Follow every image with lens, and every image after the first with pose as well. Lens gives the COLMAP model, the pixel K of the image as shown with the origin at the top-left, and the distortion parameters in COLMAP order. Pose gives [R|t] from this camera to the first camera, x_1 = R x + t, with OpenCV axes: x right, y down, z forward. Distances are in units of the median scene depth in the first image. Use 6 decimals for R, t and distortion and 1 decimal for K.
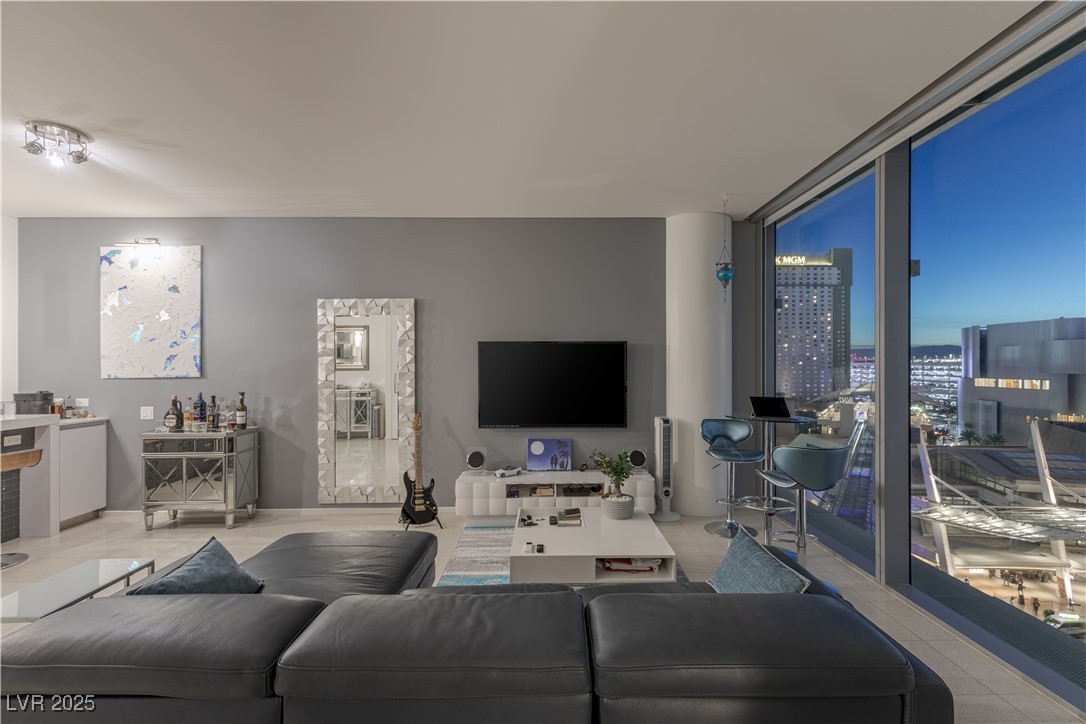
lens RADIAL K [[492.7, 0, 546.4], [0, 492.7, 368.3], [0, 0, 1]] dist [0.008543, -0.002435]
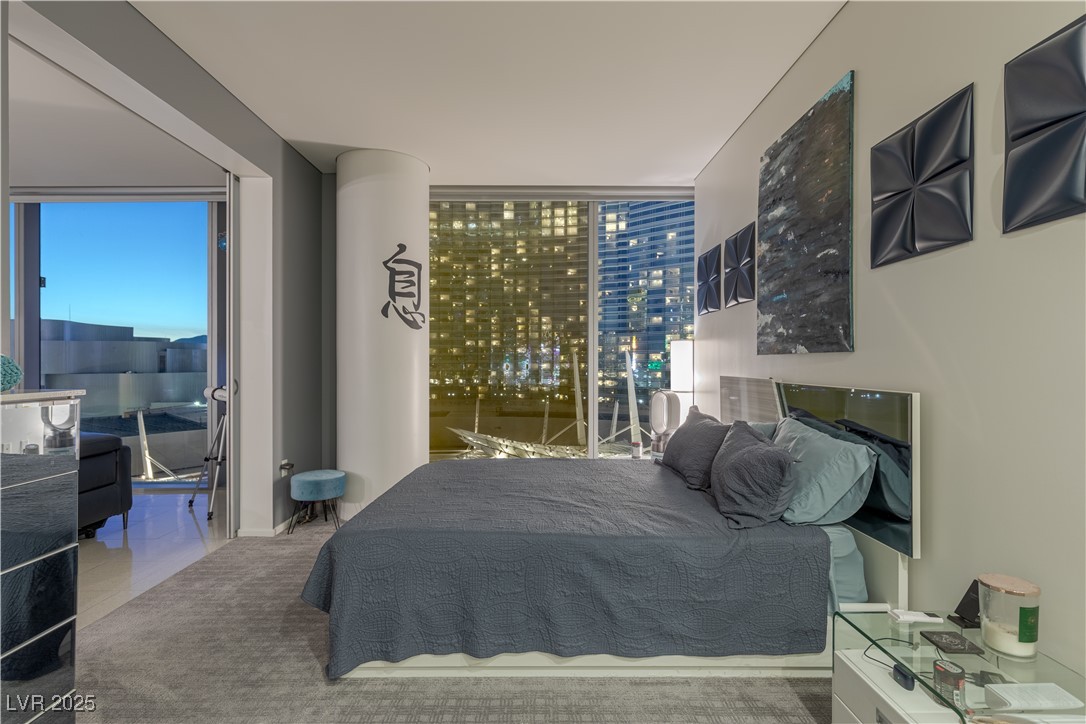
lens RADIAL K [[523.0, 0, 549.0], [0, 523.0, 364.9], [0, 0, 1]] dist [-0.001782, -0.001539]
pose [[-0.013516, -0.000933, 0.999908, -0.609318], [0.011711, 0.999931, 0.001091, 0.051373], [-0.999840, 0.011725, -0.013504, -0.383797]]
